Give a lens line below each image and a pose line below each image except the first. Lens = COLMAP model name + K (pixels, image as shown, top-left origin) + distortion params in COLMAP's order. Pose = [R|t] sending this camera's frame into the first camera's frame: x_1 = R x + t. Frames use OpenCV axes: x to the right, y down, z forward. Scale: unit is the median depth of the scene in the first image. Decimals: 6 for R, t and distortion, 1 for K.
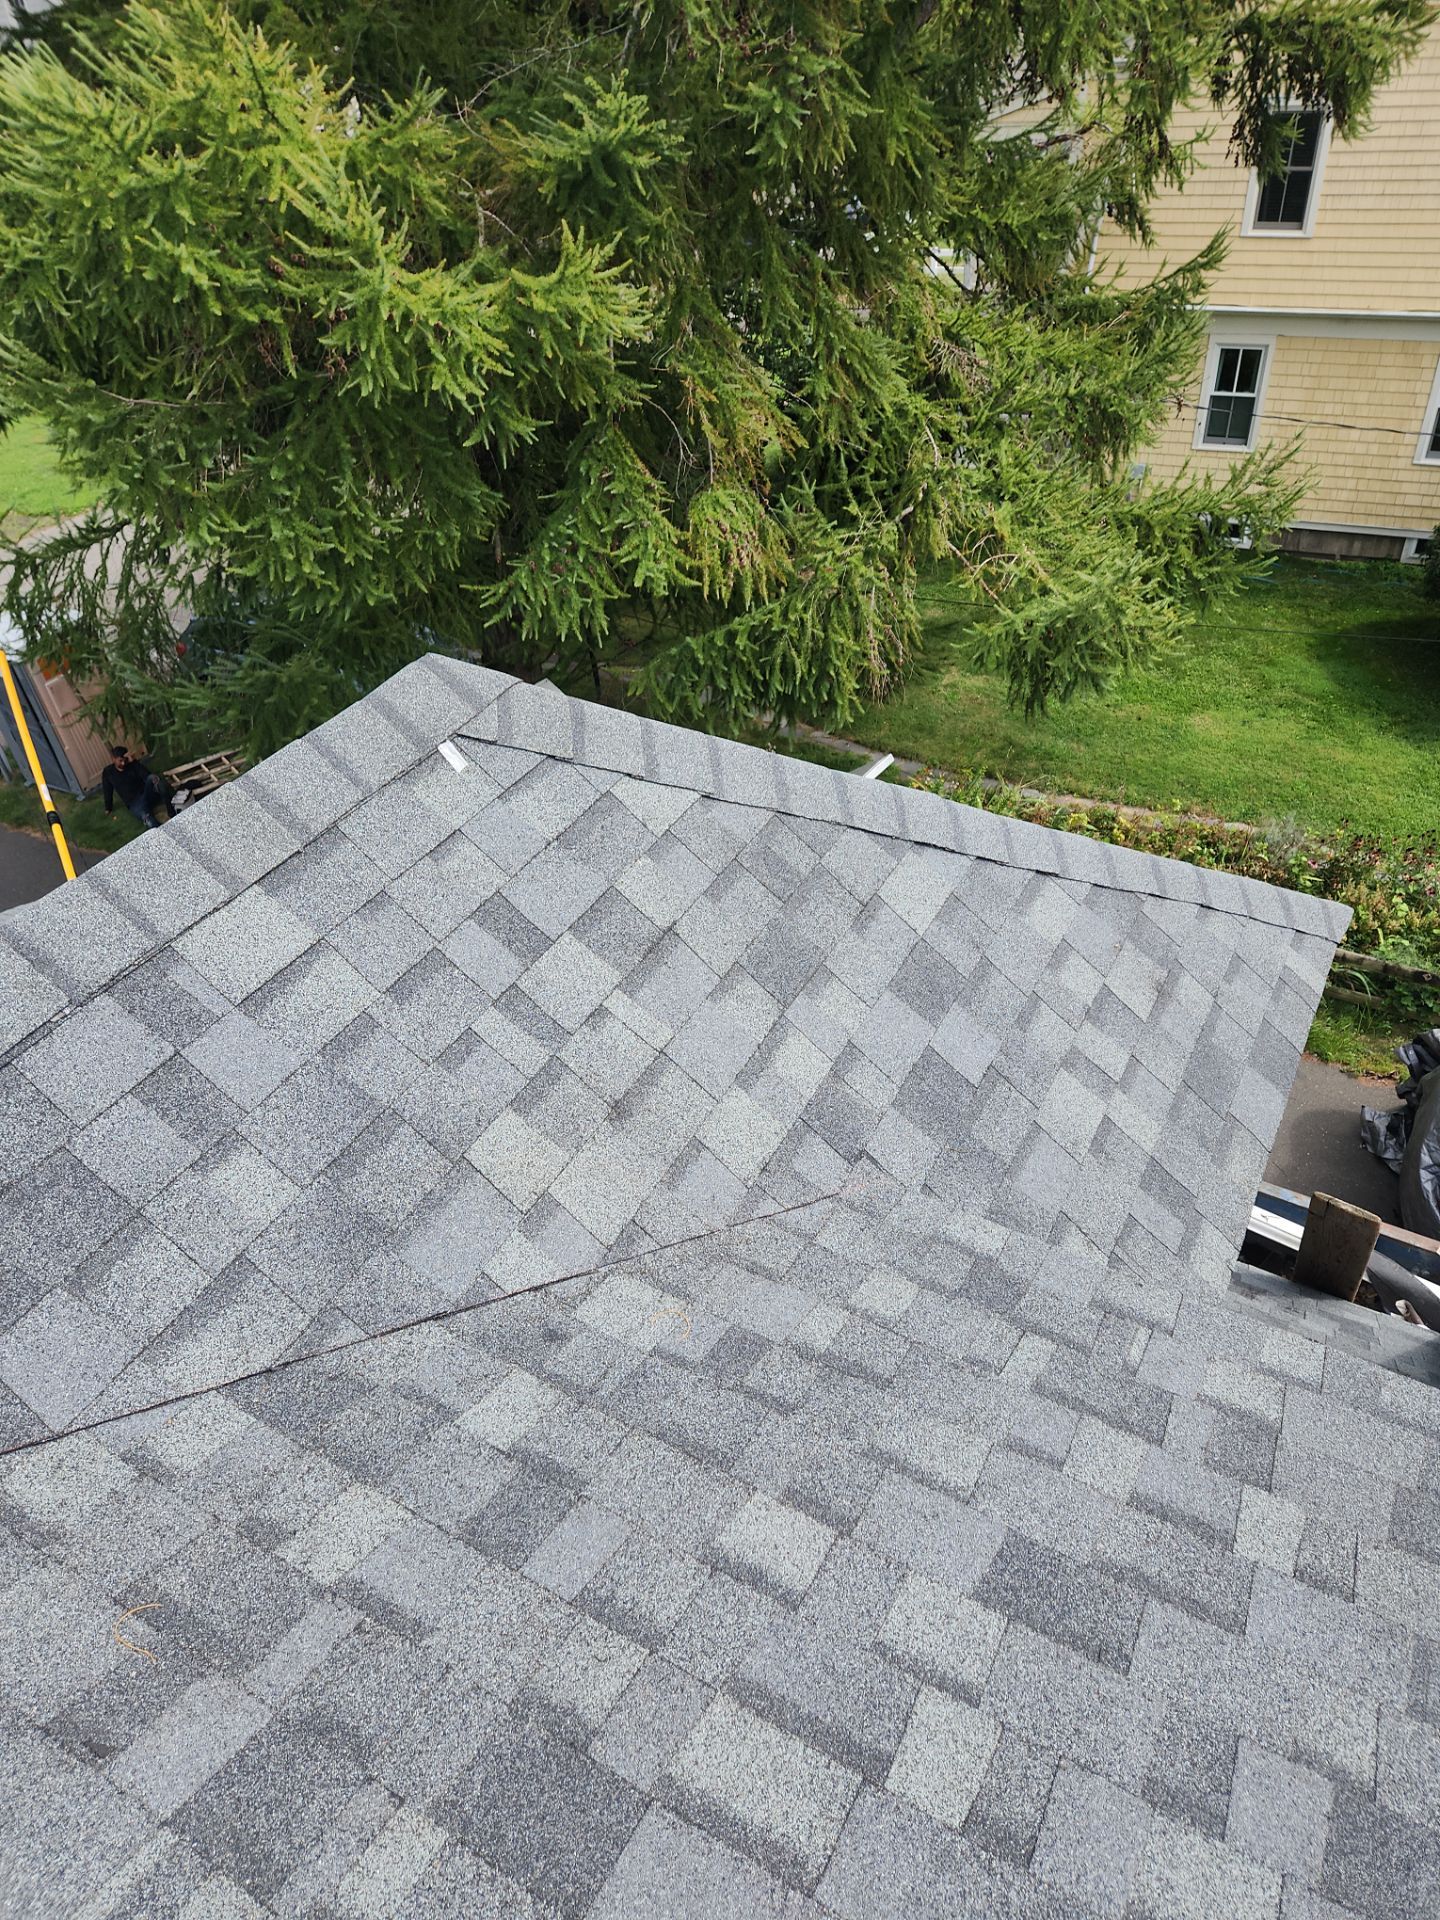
lens RADIAL K [[1297.4, 0, 729.8], [0, 1297.4, 971.5], [0, 0, 1]] dist [0.040608, 0.006938]
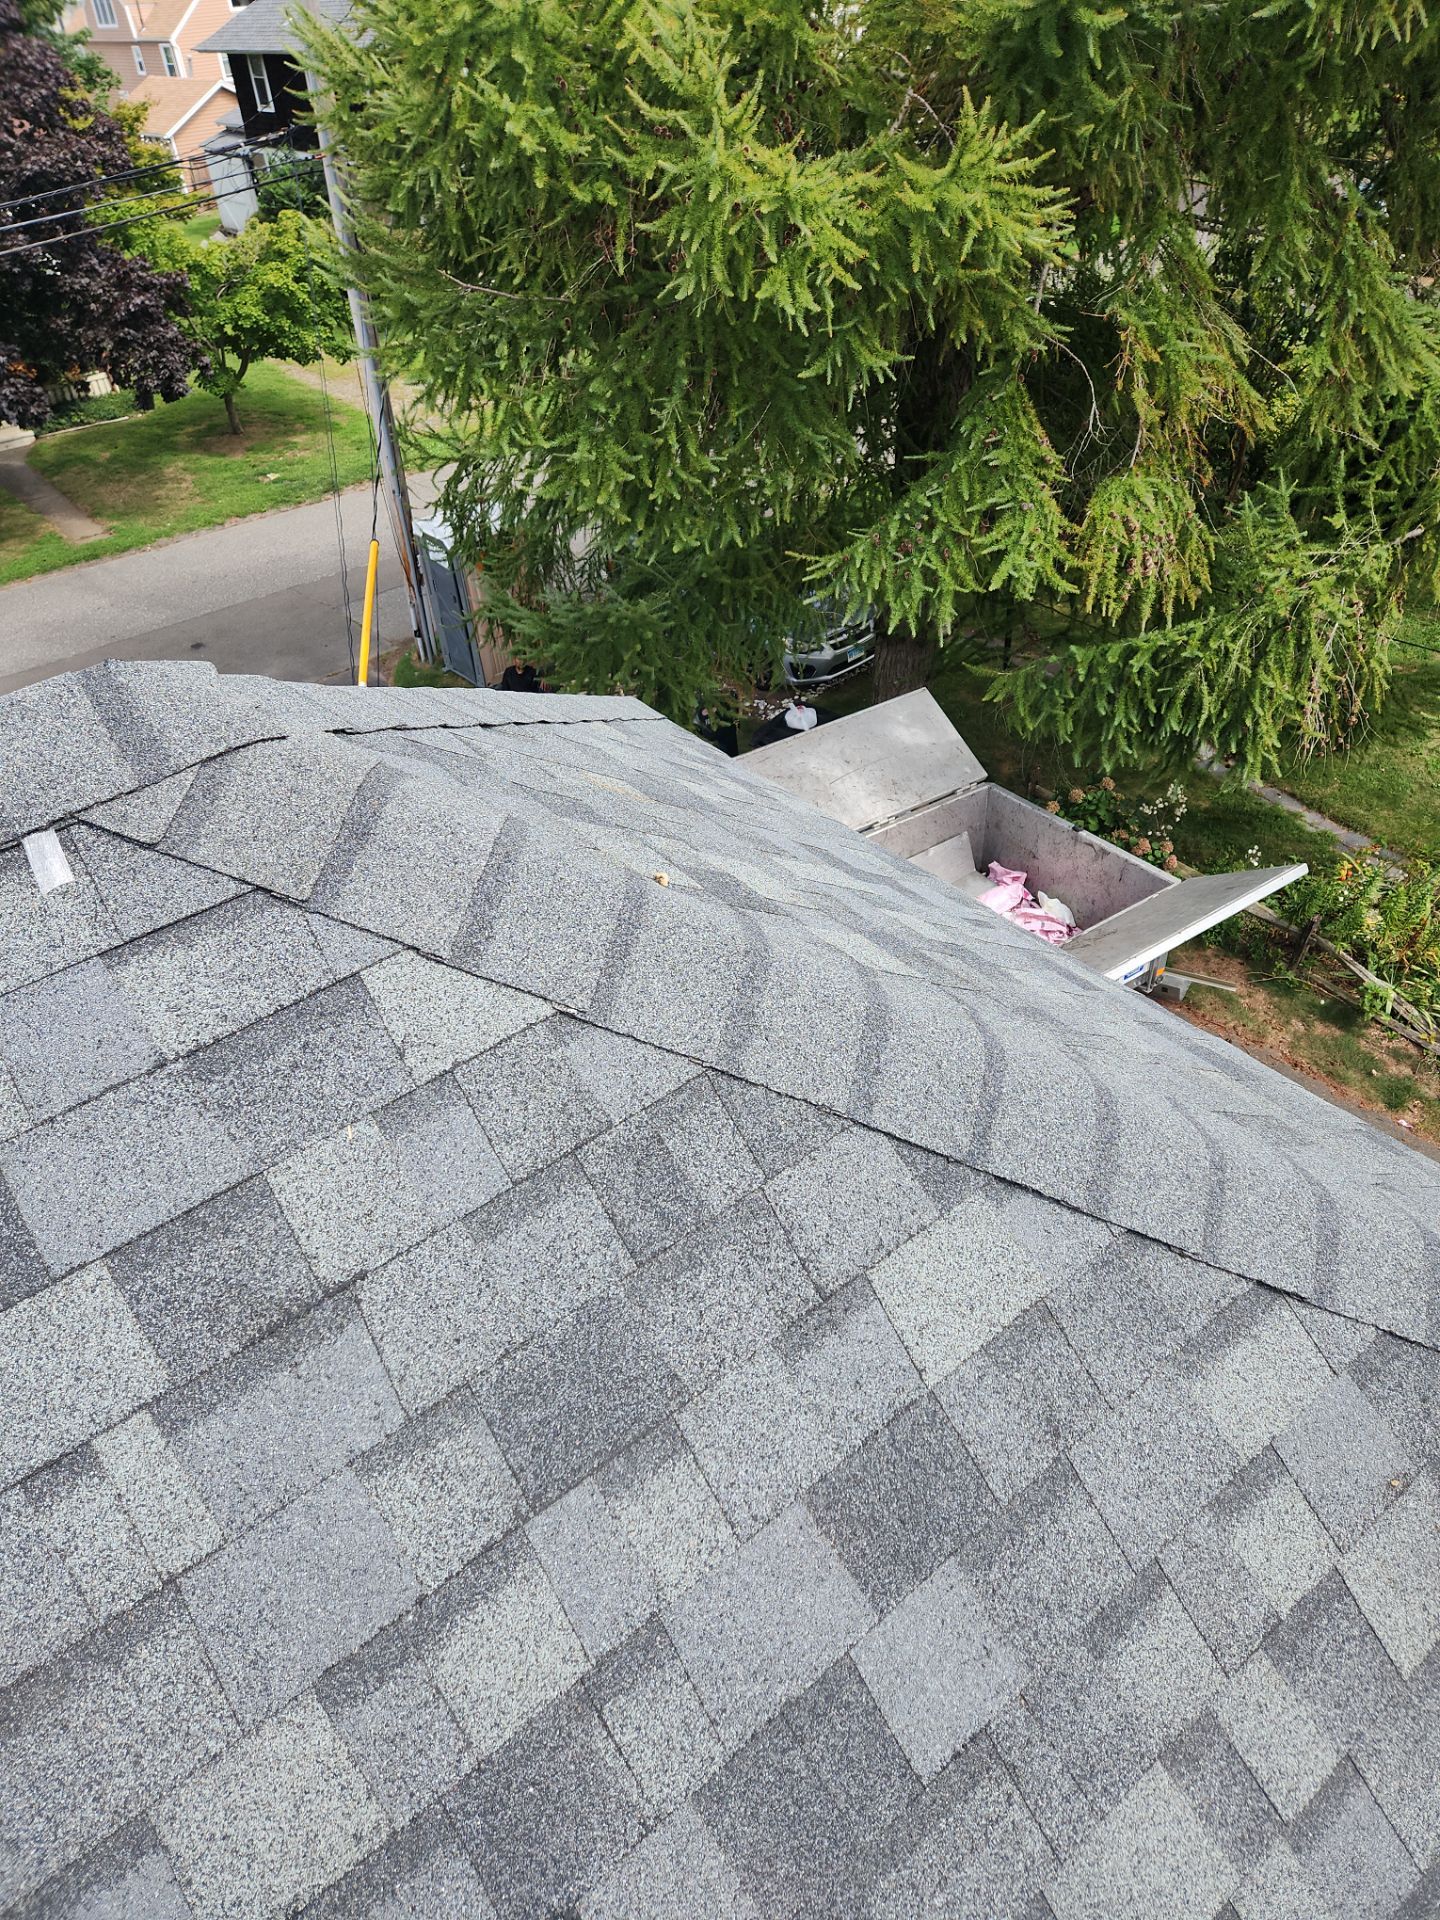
lens RADIAL K [[1265.4, 0, 713.7], [0, 1265.4, 956.9], [0, 0, 1]] dist [0.082639, -0.071614]
pose [[0.919771, 0.251603, -0.301191, 0.083335], [-0.244795, 0.967667, 0.060803, -0.091831], [0.306751, 0.017805, 0.951623, 0.240567]]
